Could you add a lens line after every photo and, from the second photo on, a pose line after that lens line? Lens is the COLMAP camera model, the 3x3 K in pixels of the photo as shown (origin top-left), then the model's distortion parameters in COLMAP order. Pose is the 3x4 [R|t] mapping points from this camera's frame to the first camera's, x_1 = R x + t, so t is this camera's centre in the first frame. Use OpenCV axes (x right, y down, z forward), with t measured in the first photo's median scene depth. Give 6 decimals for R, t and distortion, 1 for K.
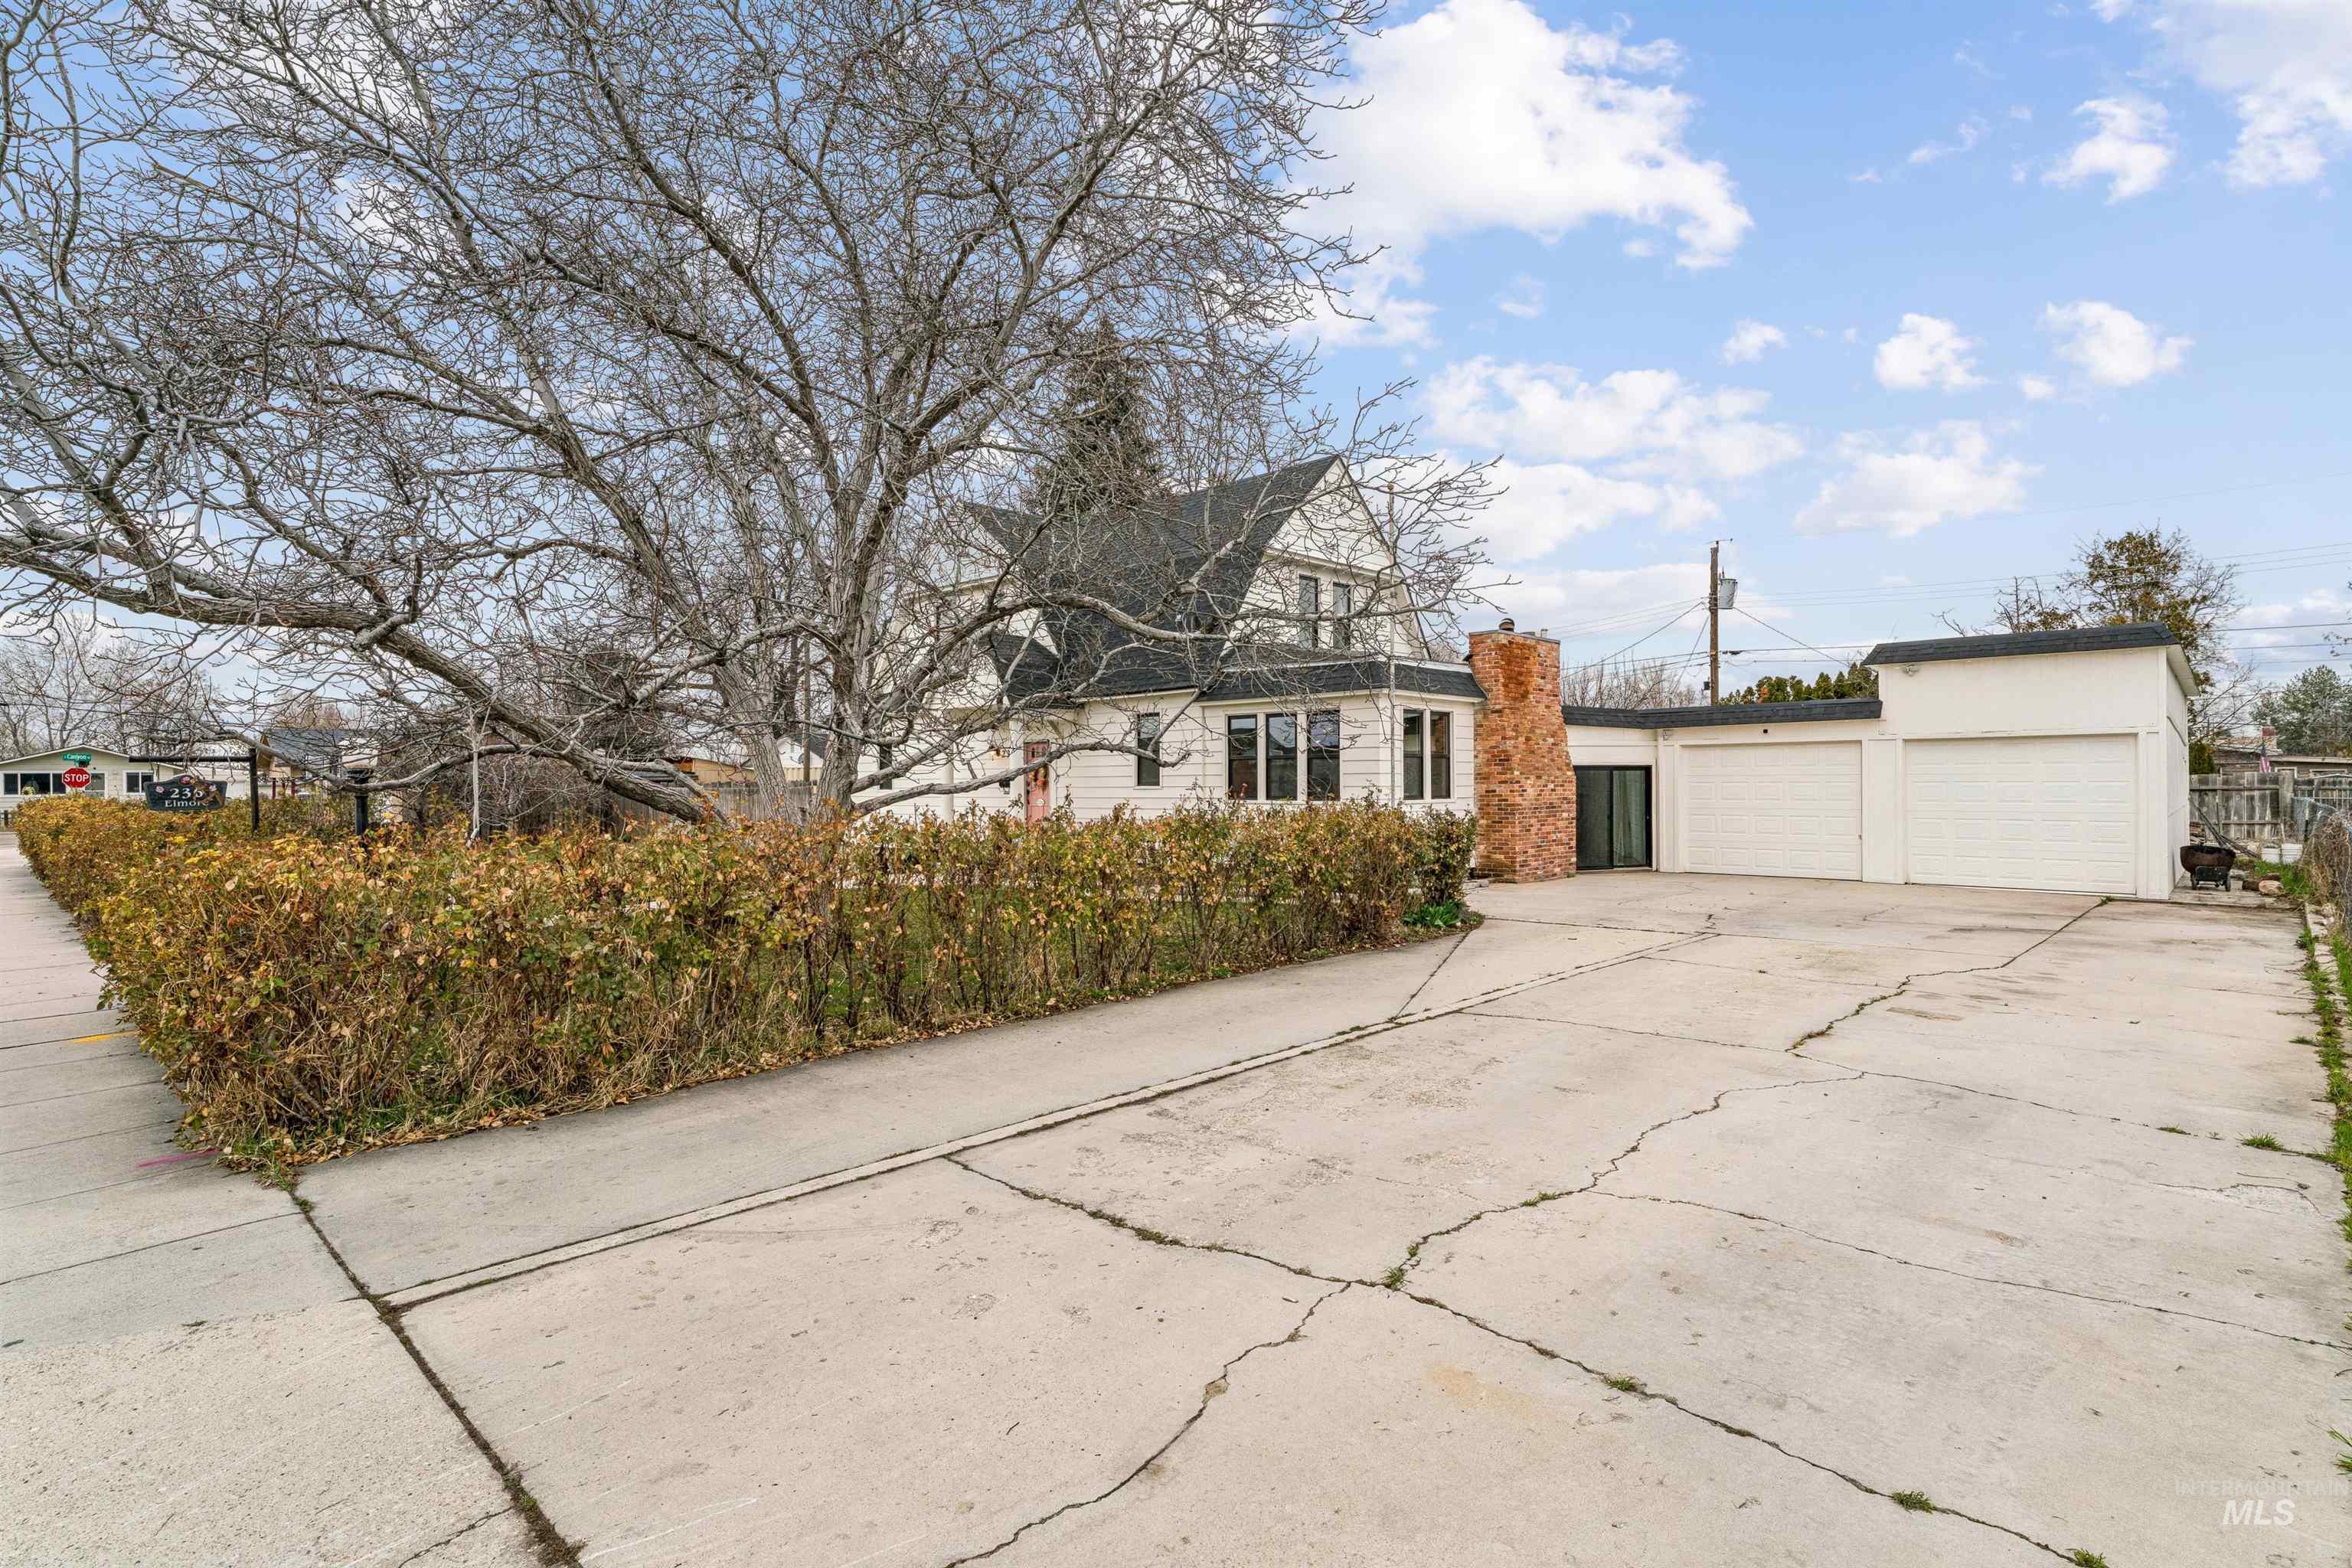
lens RADIAL K [[1152.6, 0, 1176.0], [0, 1152.6, 784.0], [0, 0, 1]] dist [-0.000284, -0.000031]
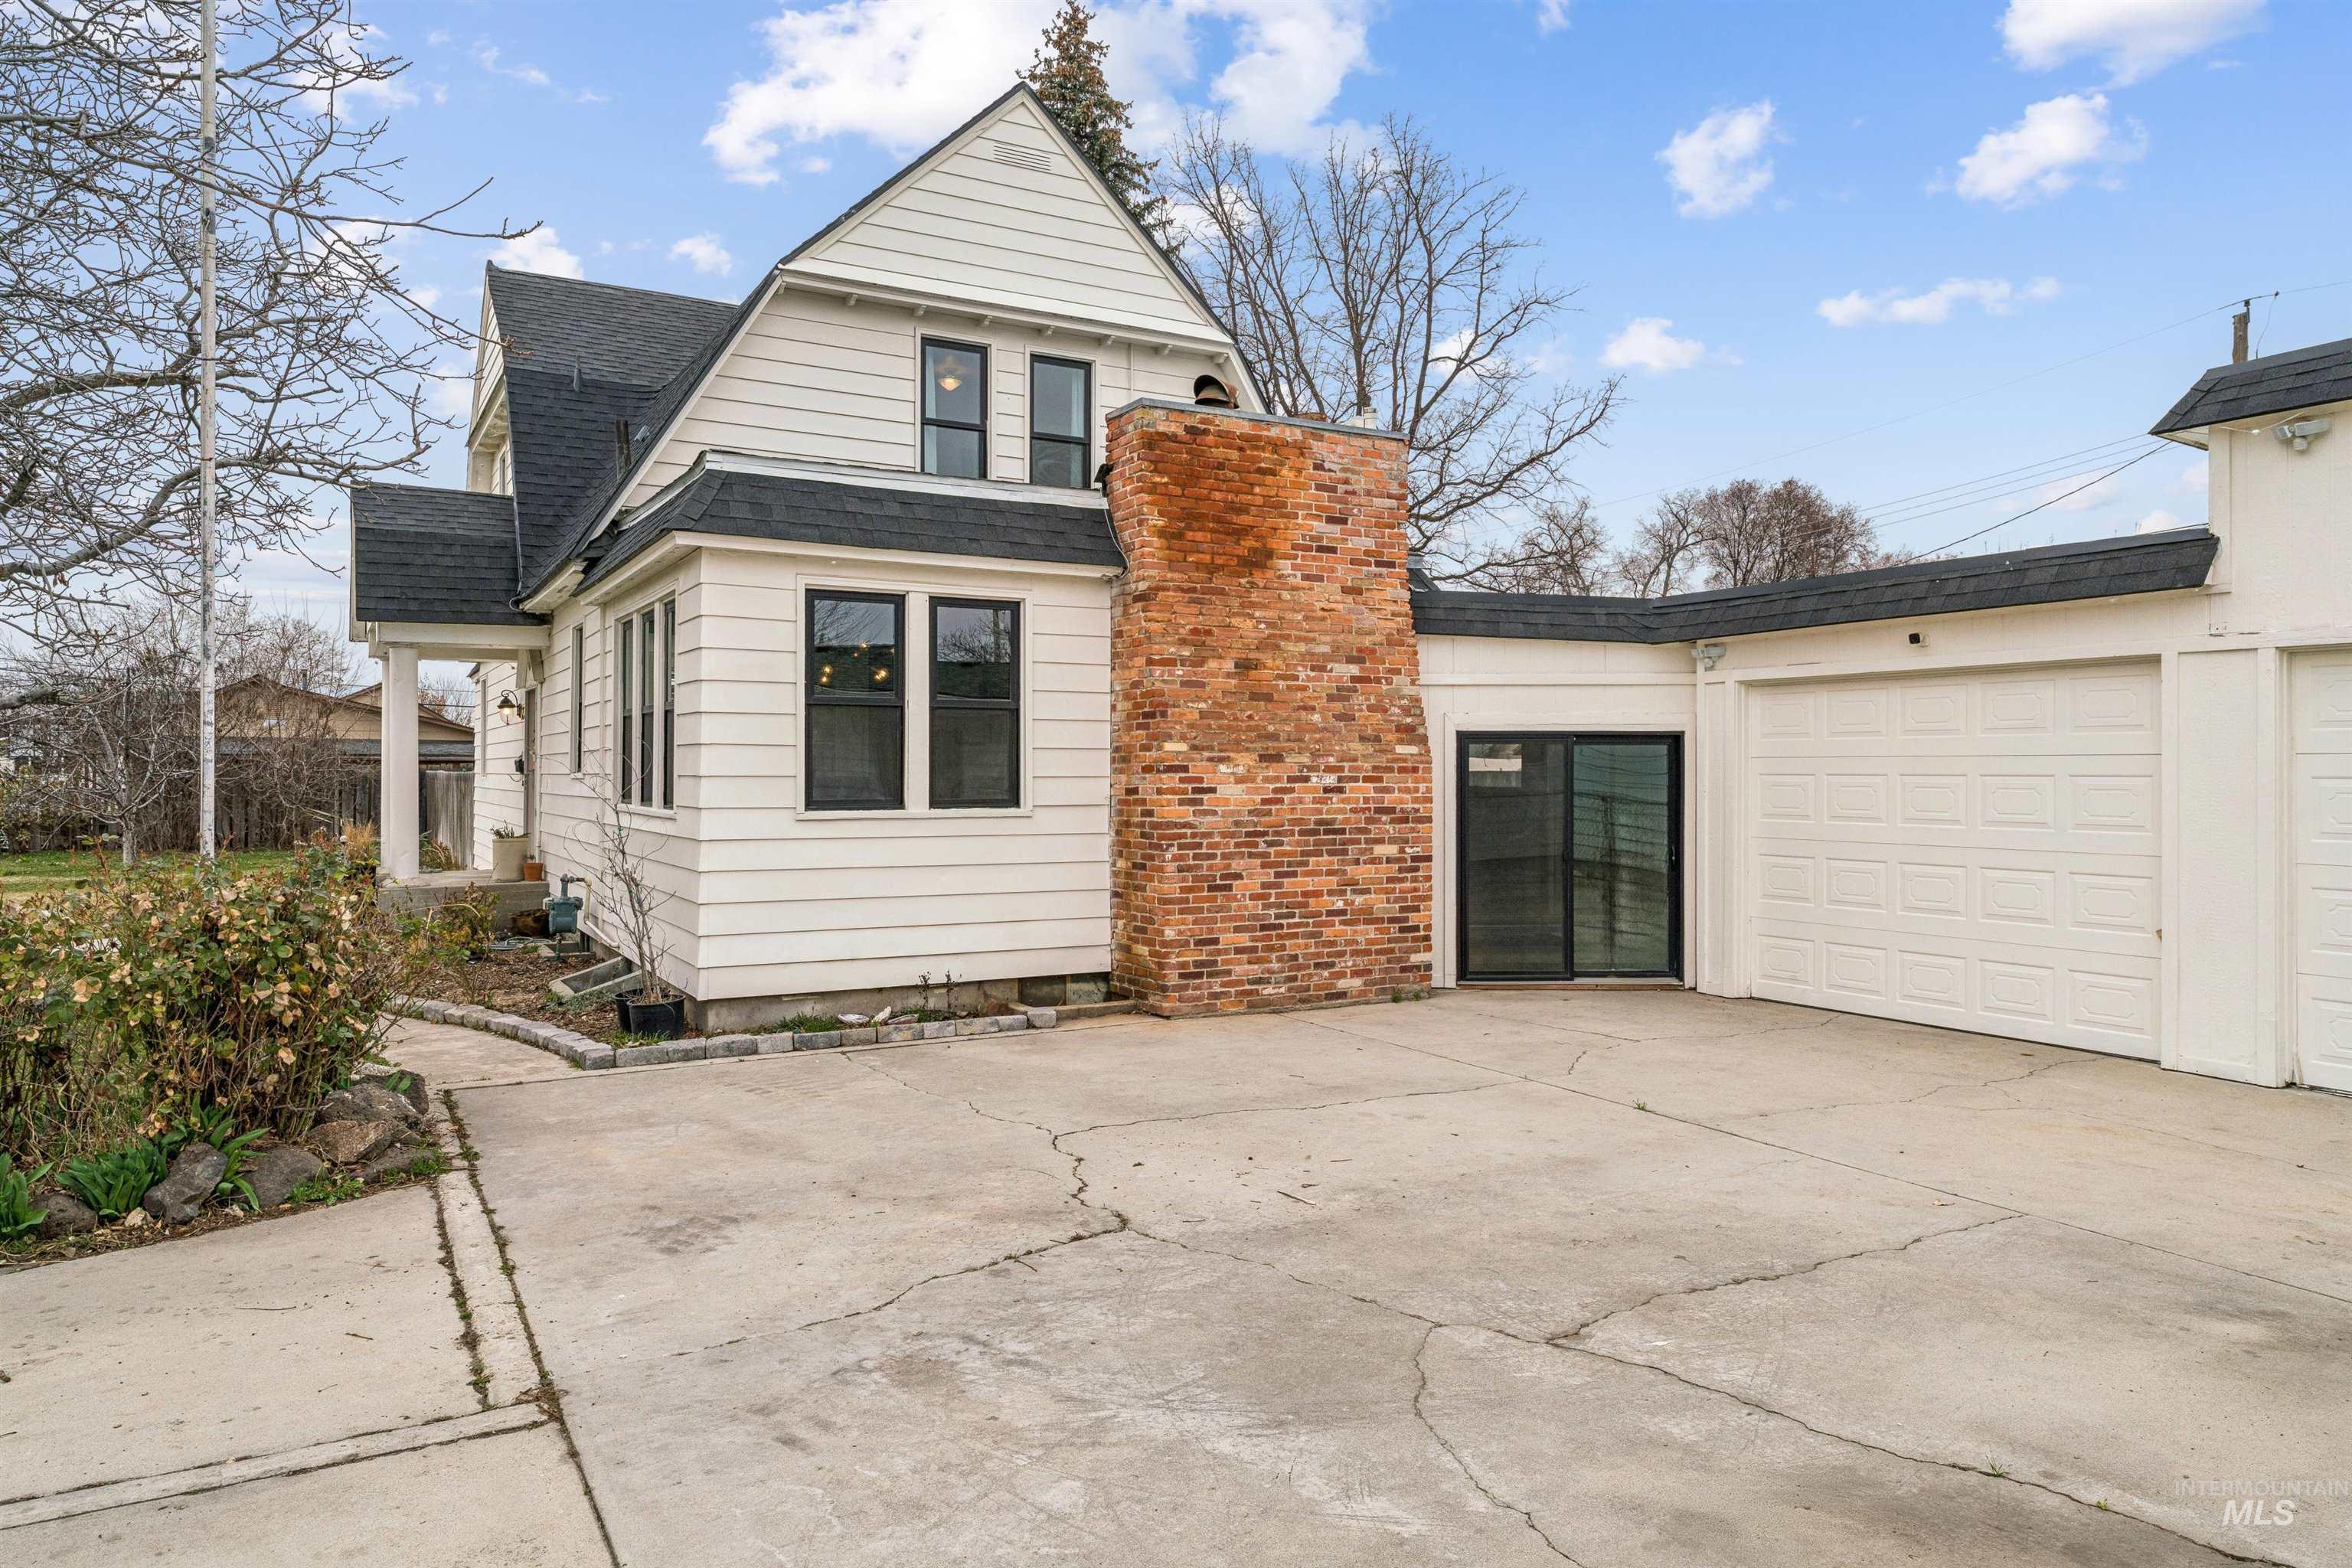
lens RADIAL K [[1516.6, 0, 1176.0], [0, 1516.6, 784.0], [0, 0, 1]] dist [0.000223, 0.000672]
pose [[0.957972, 0.008454, -0.286736, 0.439347], [-0.007308, 0.999960, 0.005066, 0.000908], [0.286767, -0.002758, 0.957996, 0.475234]]
